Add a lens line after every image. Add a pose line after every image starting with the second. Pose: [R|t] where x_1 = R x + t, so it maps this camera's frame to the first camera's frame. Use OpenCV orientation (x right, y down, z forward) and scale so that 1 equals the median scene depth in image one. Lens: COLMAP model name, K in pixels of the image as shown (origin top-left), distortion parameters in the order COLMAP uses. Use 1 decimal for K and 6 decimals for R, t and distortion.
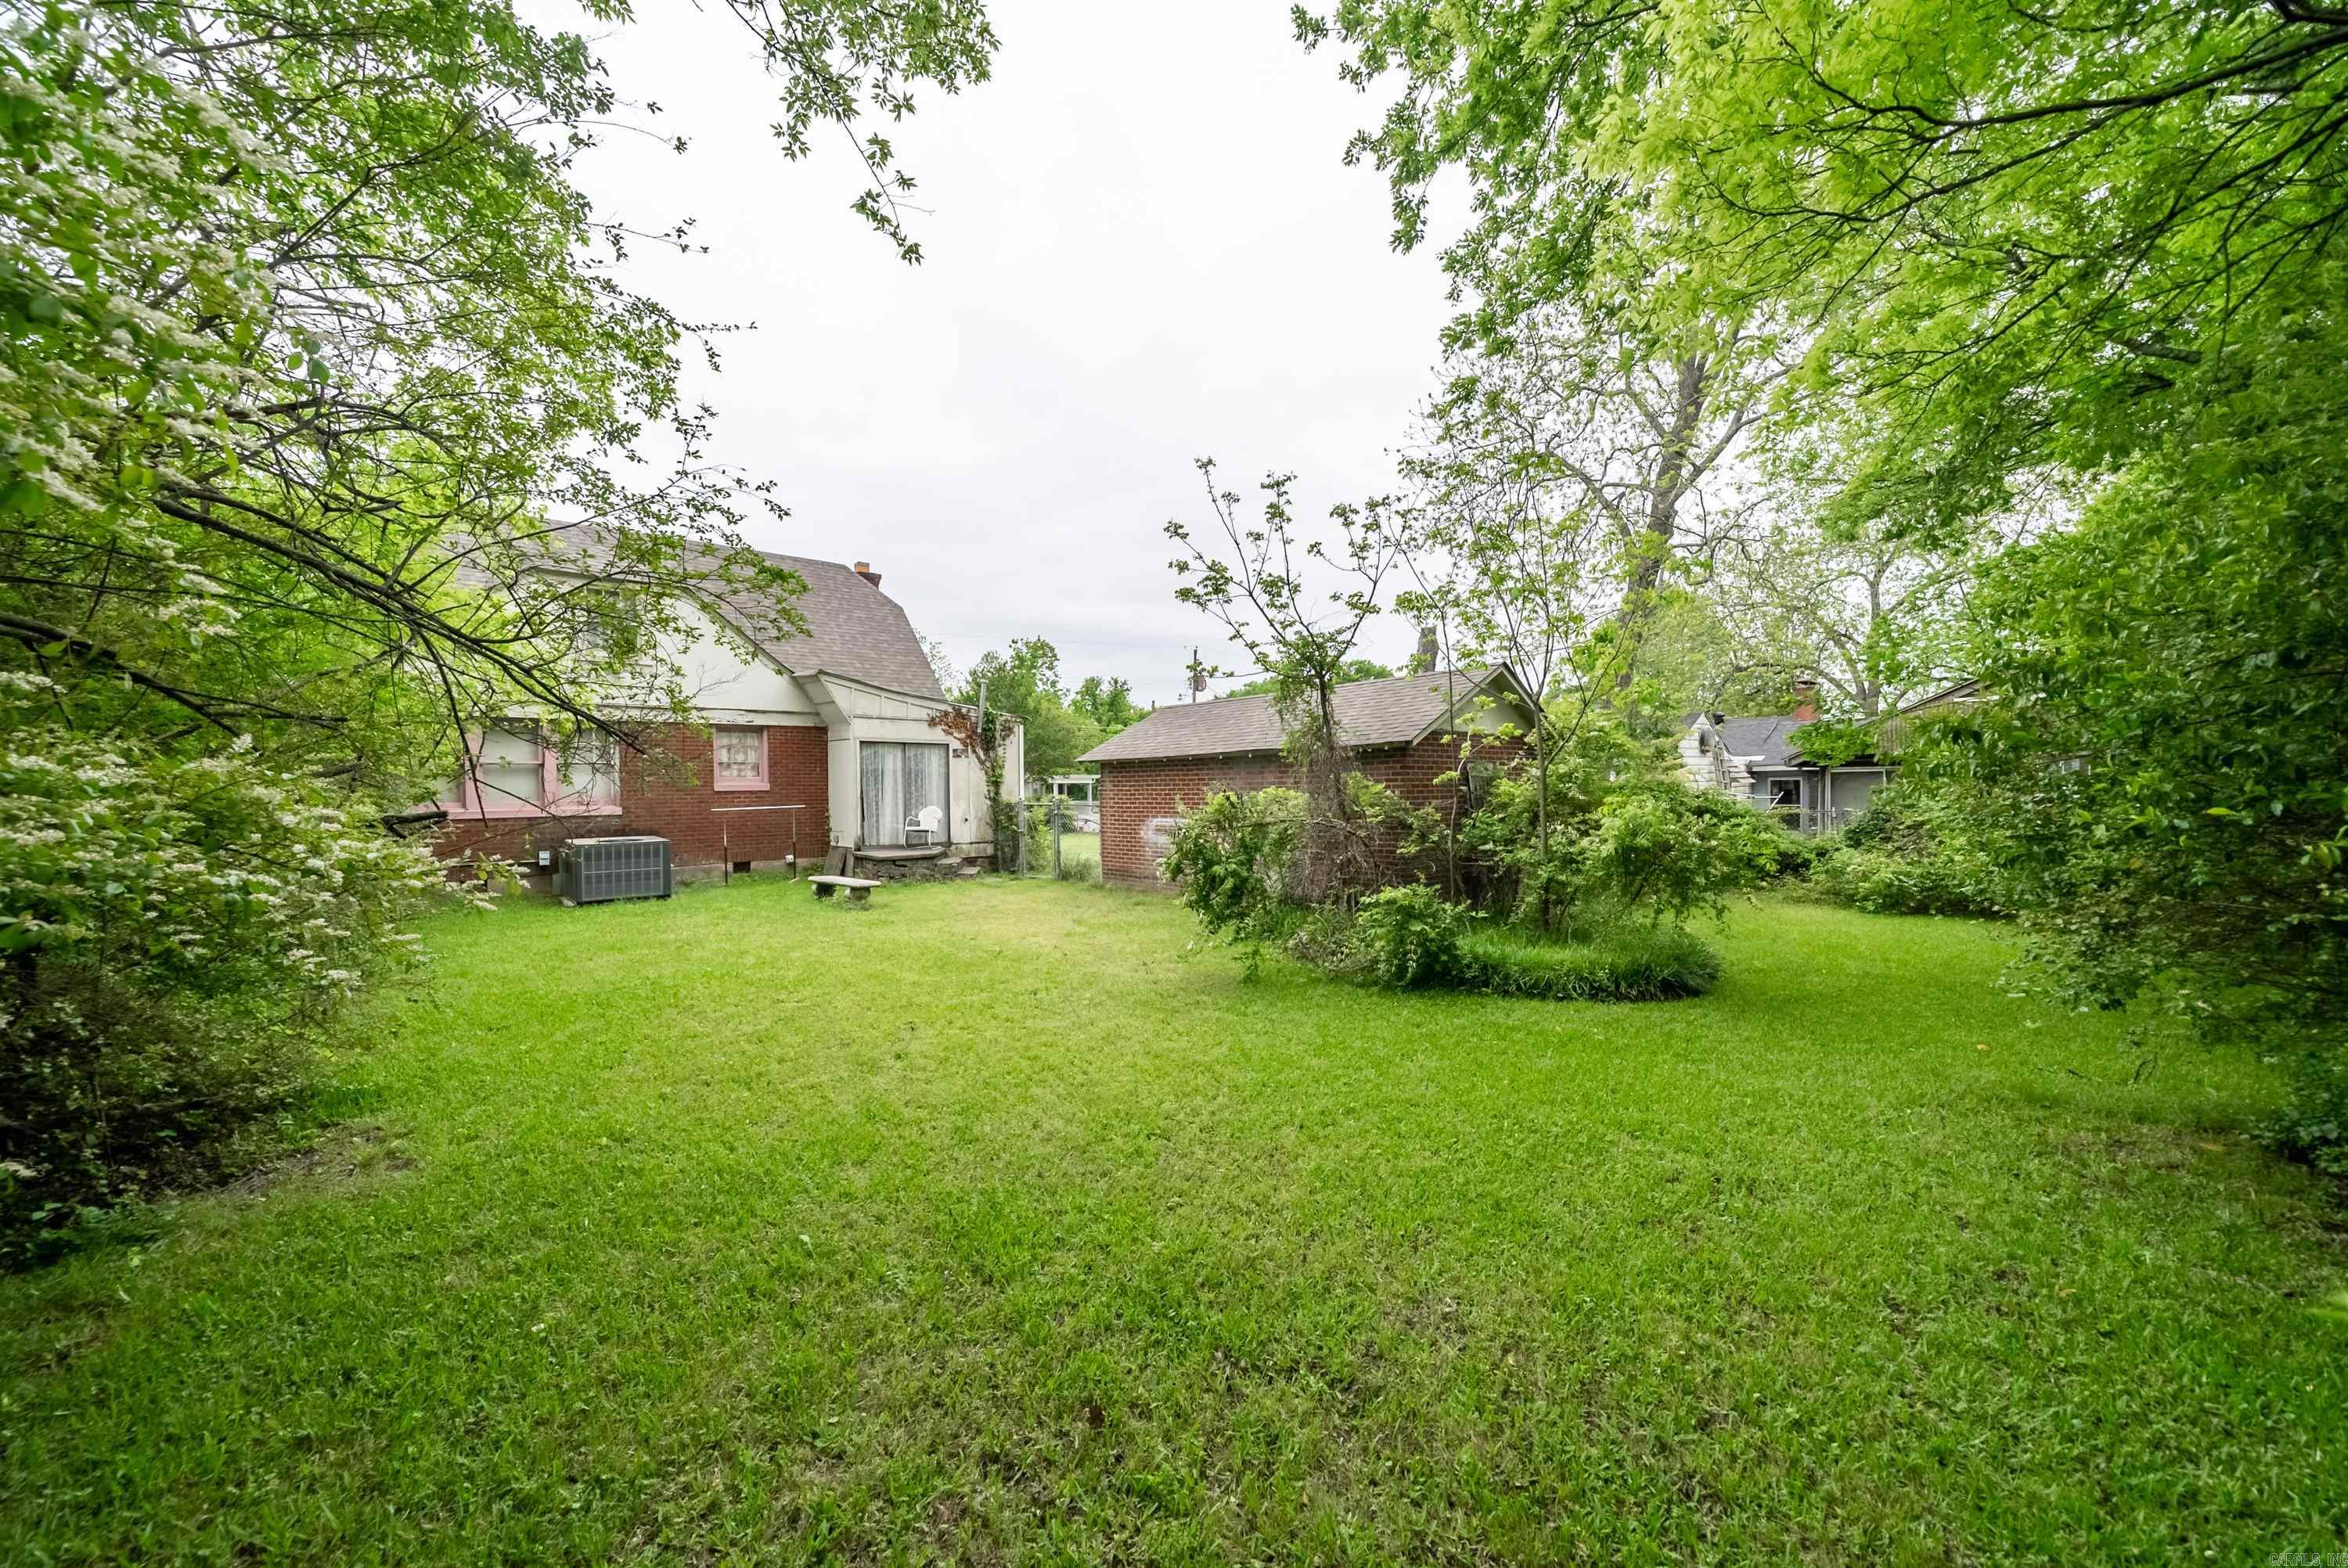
lens RADIAL K [[845.5, 0, 1174.0], [0, 845.5, 784.0], [0, 0, 1]] dist [0.000367, 0.000003]
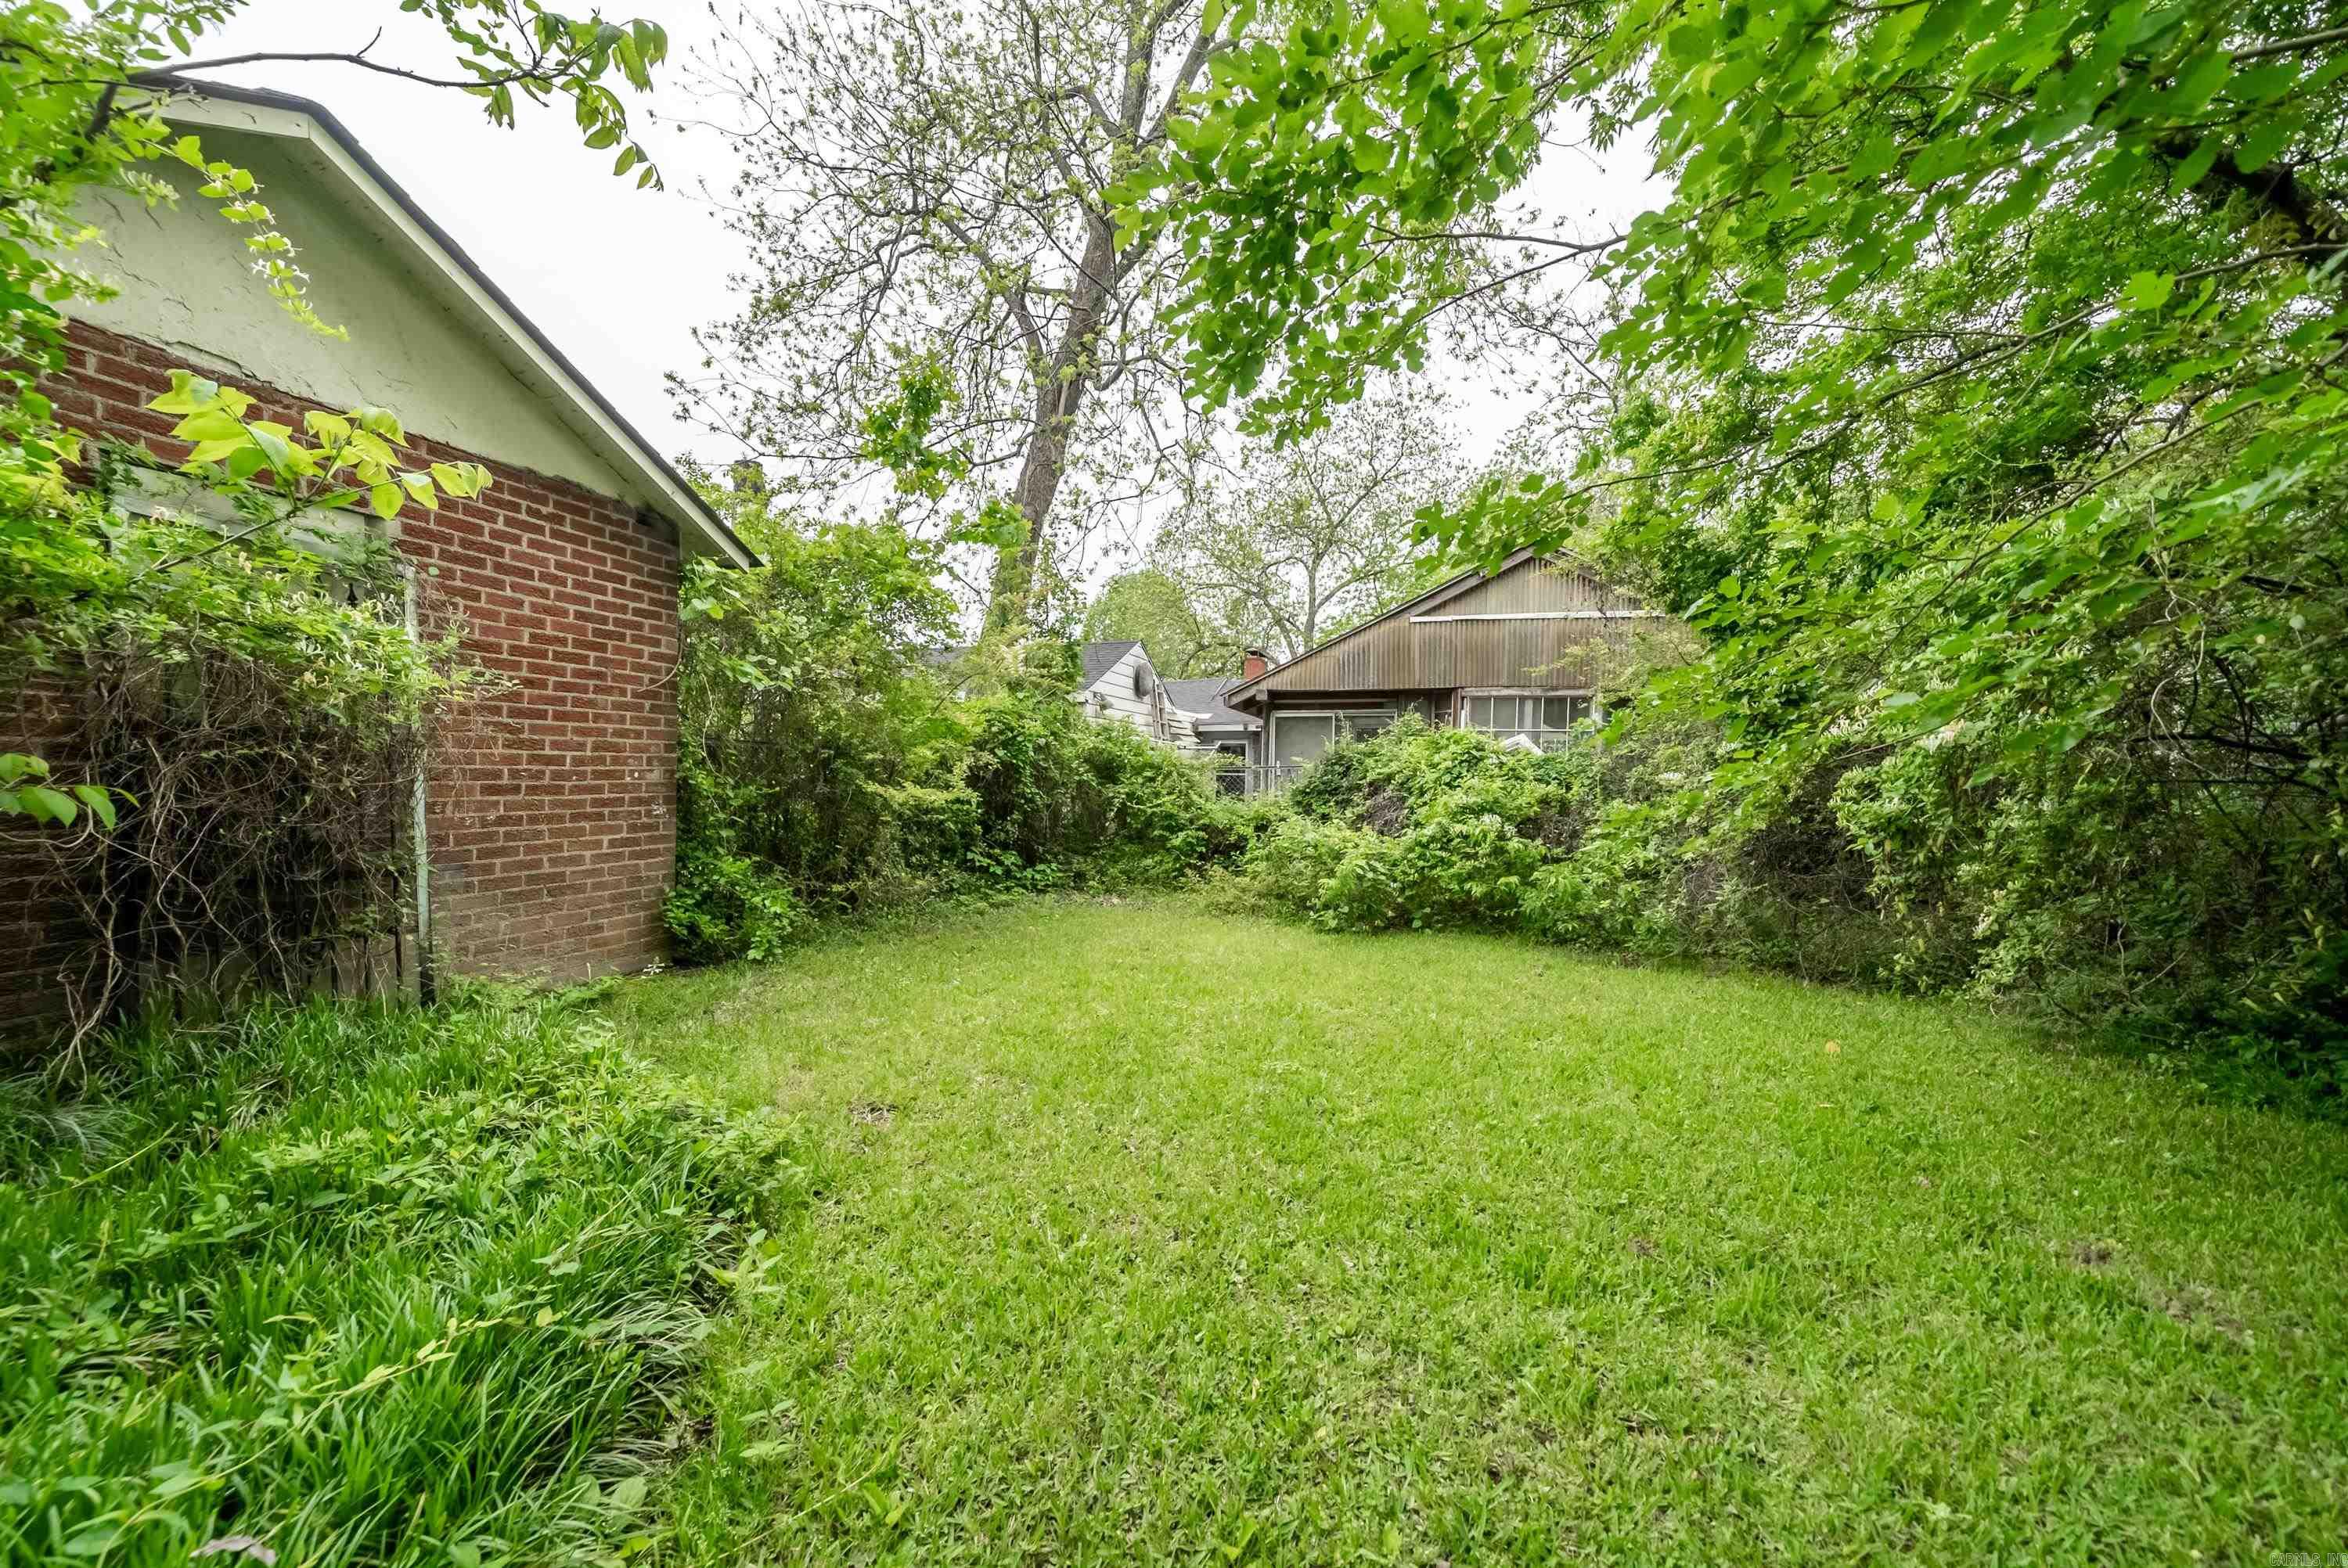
lens RADIAL K [[845.5, 0, 1174.0], [0, 845.5, 784.0], [0, 0, 1]] dist [0.000367, 0.000003]
pose [[0.856075, 0.013451, 0.516677, 0.403970], [-0.020424, 0.999761, 0.007813, 0.049083], [-0.516448, -0.017241, 0.856145, 0.522174]]
